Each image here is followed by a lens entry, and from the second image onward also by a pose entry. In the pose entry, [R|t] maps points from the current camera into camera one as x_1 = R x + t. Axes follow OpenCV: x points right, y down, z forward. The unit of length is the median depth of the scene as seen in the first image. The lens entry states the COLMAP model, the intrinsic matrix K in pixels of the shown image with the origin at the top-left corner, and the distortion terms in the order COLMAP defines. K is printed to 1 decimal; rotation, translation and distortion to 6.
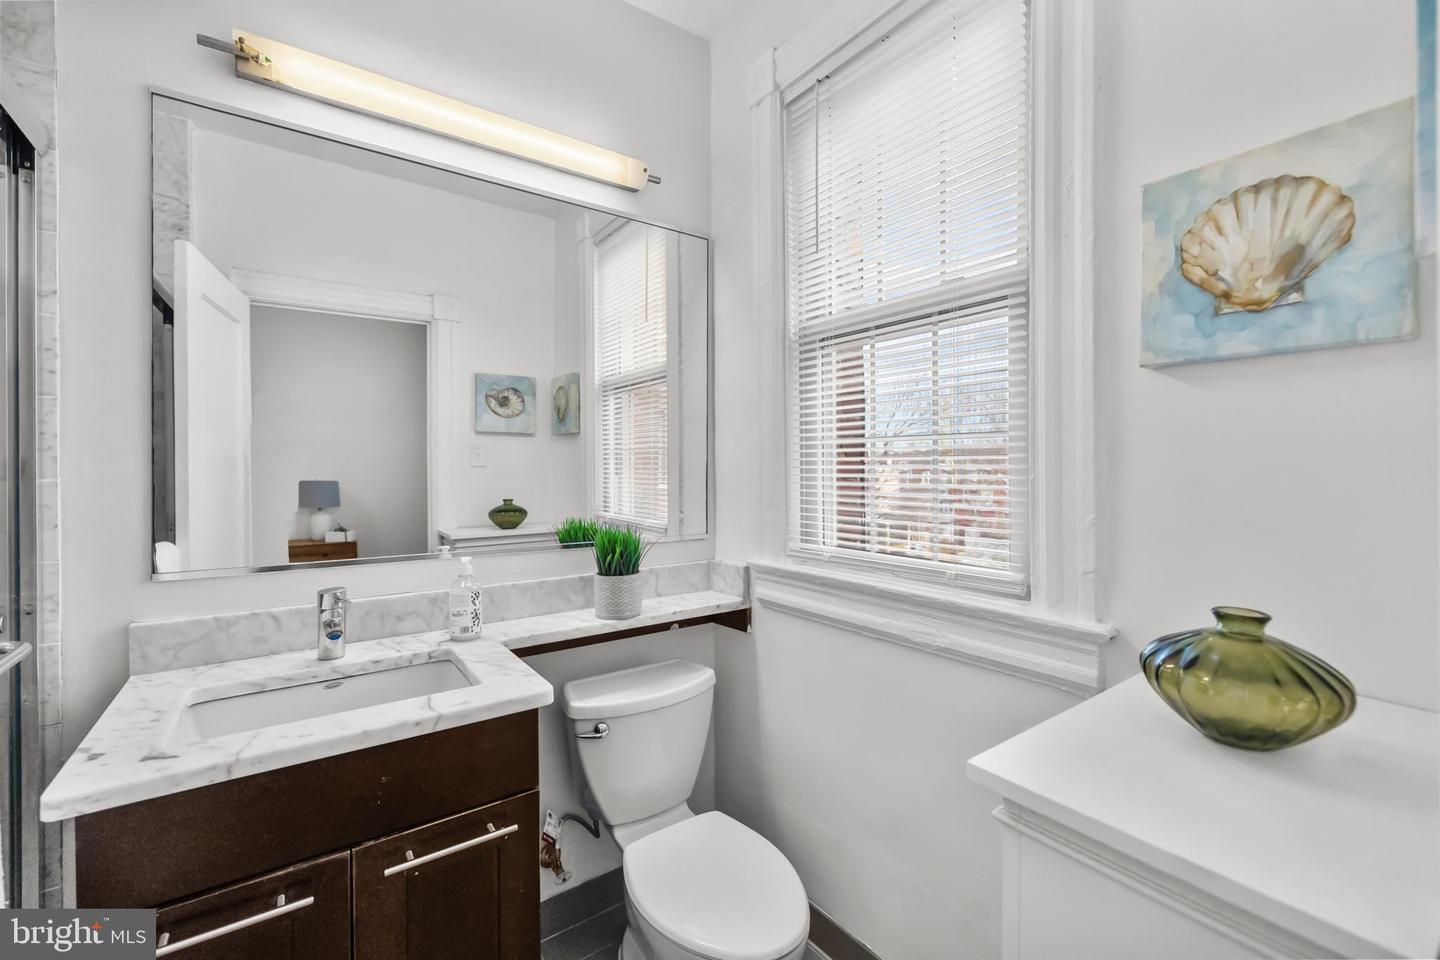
lens RADIAL K [[615.2, 0, 718.9], [0, 615.2, 464.7], [0, 0, 1]] dist [-0.000910, 0.000100]
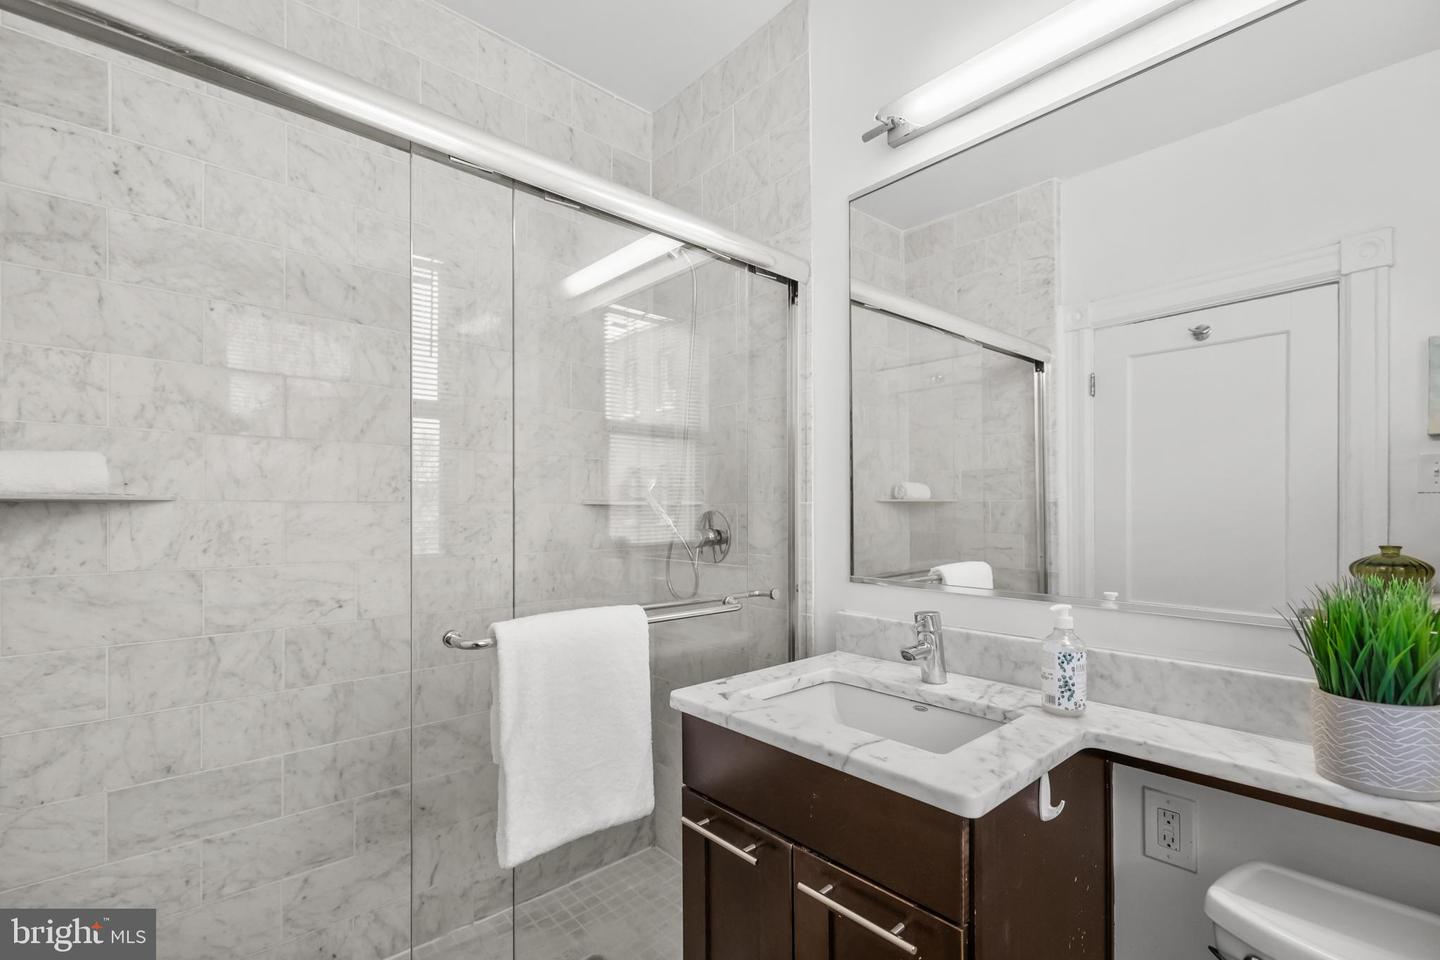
lens RADIAL K [[638.4, 0, 720.4], [0, 638.4, 505.2], [0, 0, 1]] dist [-0.001314, -0.000233]
pose [[0.111514, -0.004982, -0.993750, 0.360682], [0.005239, 0.999976, -0.004425, 0.034311], [0.993749, -0.004713, 0.111537, 0.566510]]
